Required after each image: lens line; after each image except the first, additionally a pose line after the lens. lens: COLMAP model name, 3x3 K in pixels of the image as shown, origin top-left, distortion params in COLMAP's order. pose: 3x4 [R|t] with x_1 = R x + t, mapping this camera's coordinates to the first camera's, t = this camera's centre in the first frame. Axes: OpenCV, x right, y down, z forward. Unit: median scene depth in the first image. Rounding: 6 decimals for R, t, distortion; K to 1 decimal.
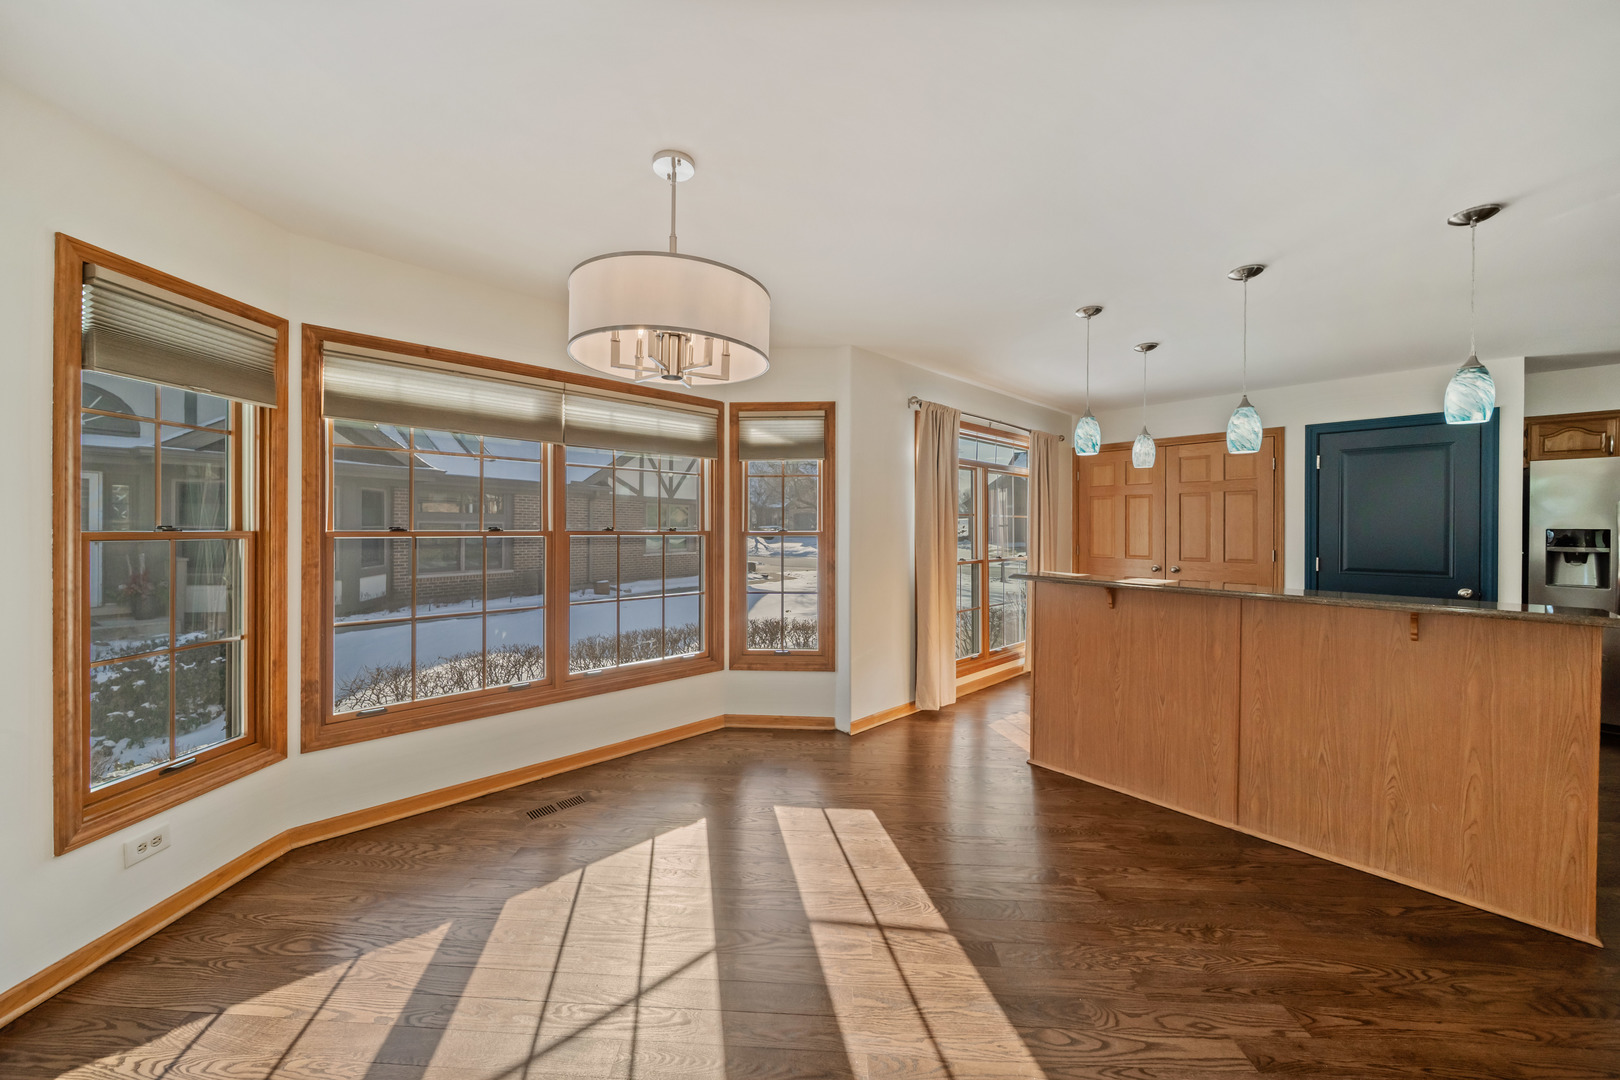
lens RADIAL K [[567.8, 0, 806.0], [0, 567.8, 533.5], [0, 0, 1]] dist [-0.001255, -0.000345]
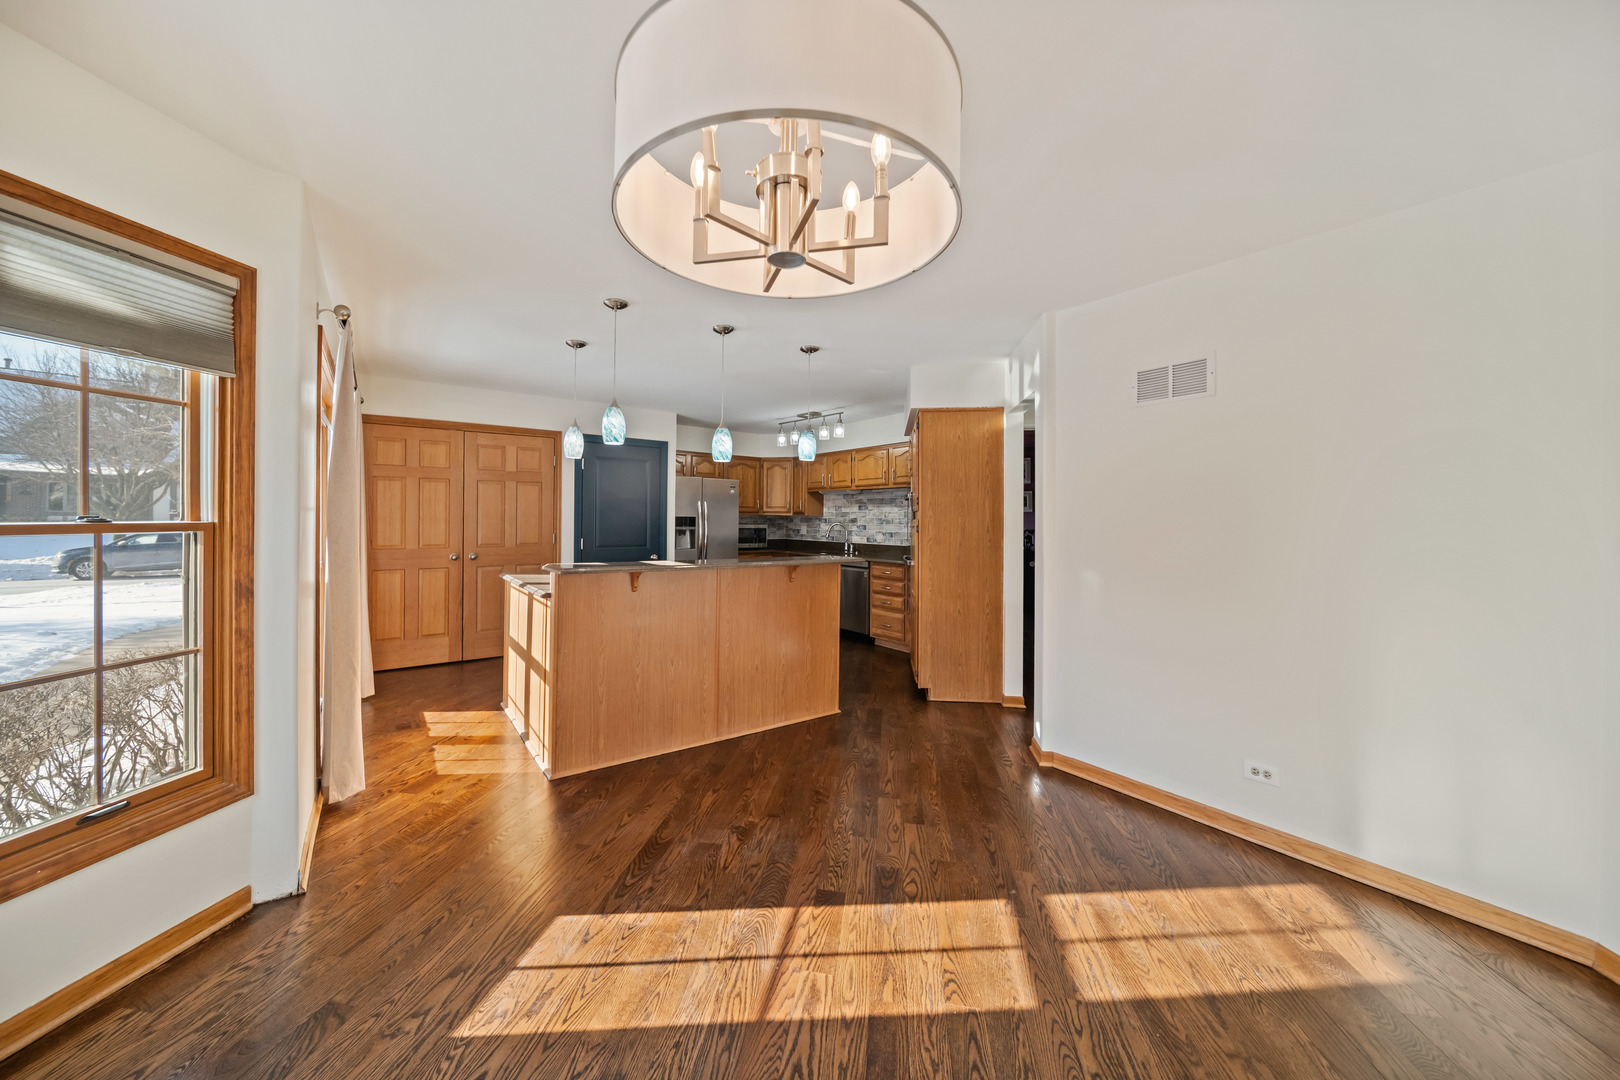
lens RADIAL K [[584.8, 0, 794.1], [0, 584.8, 519.7], [0, 0, 1]] dist [0.000372, -0.003412]
pose [[0.129984, -0.005989, 0.991498, -0.417774], [0.003491, 0.999978, 0.005582, -0.006783], [-0.991510, 0.002735, 0.130002, 0.455704]]
